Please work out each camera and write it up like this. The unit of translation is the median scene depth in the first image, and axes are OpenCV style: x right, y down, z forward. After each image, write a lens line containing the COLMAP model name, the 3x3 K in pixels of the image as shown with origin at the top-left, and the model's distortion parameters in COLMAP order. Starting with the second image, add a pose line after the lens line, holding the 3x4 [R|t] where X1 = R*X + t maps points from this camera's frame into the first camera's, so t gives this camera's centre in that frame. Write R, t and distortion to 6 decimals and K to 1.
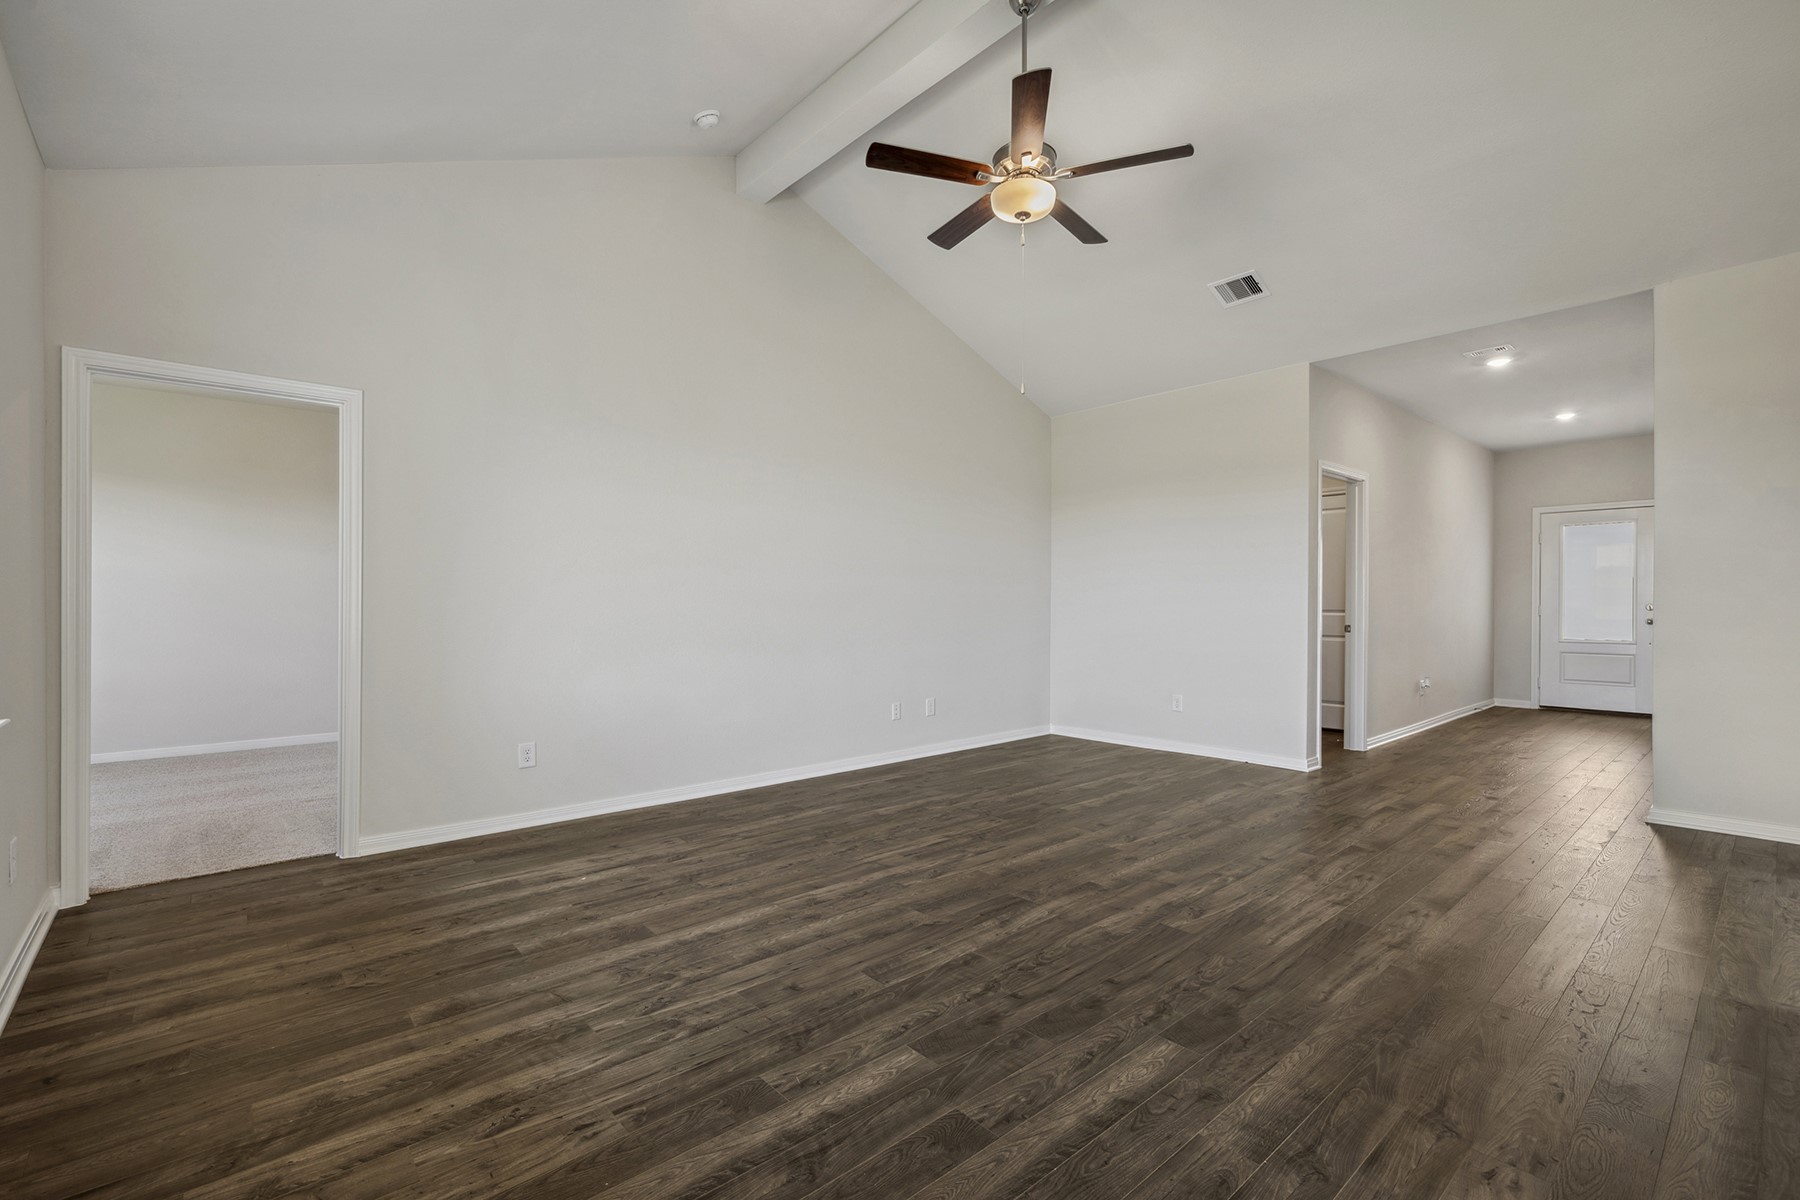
lens RADIAL K [[799.3, 0, 900.0], [0, 799.3, 600.0], [0, 0, 1]] dist [-0.002264, -0.000218]
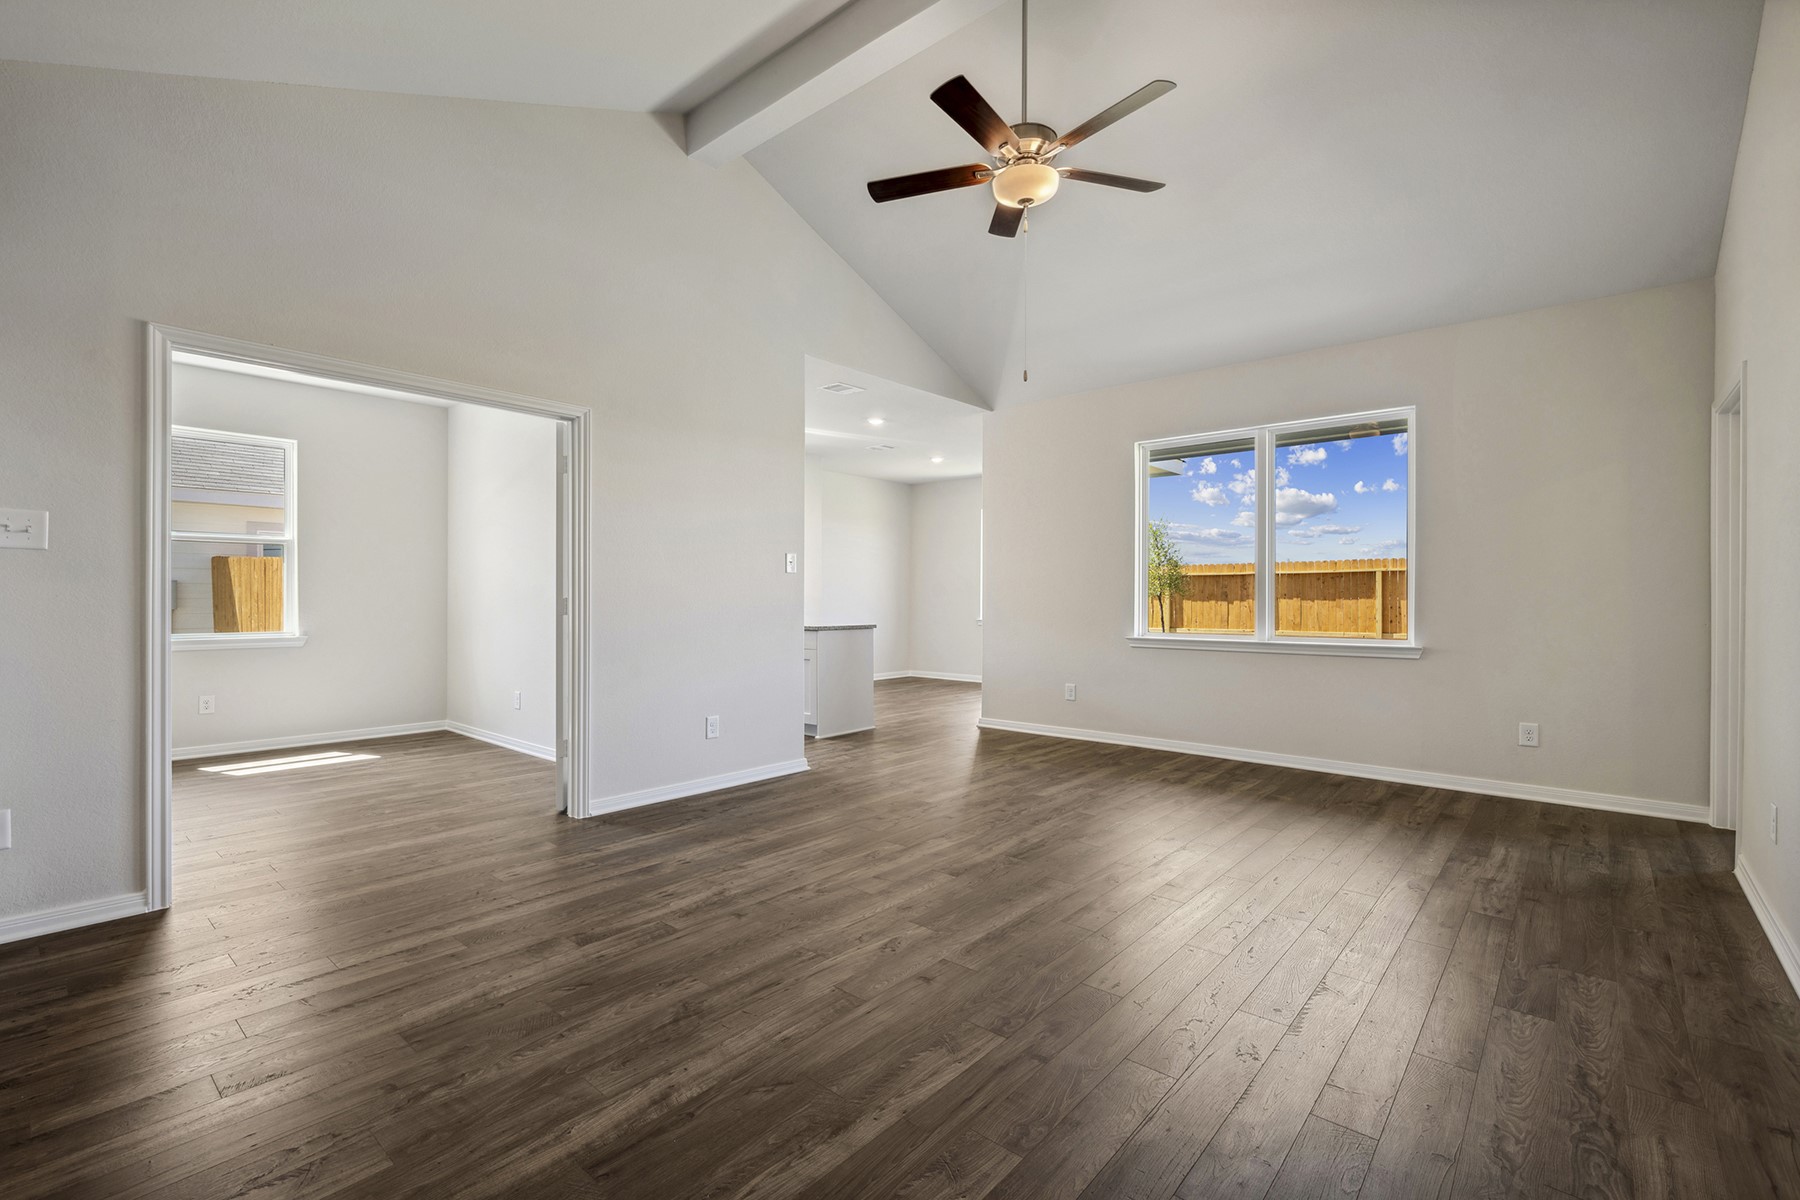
lens RADIAL K [[799.3, 0, 900.0], [0, 799.3, 600.0], [0, 0, 1]] dist [-0.002264, -0.000218]
pose [[-0.991708, 0.001004, -0.128506, 0.447840], [0.001488, 0.999992, -0.003674, 0.010558], [0.128502, -0.003834, -0.991702, 2.036196]]
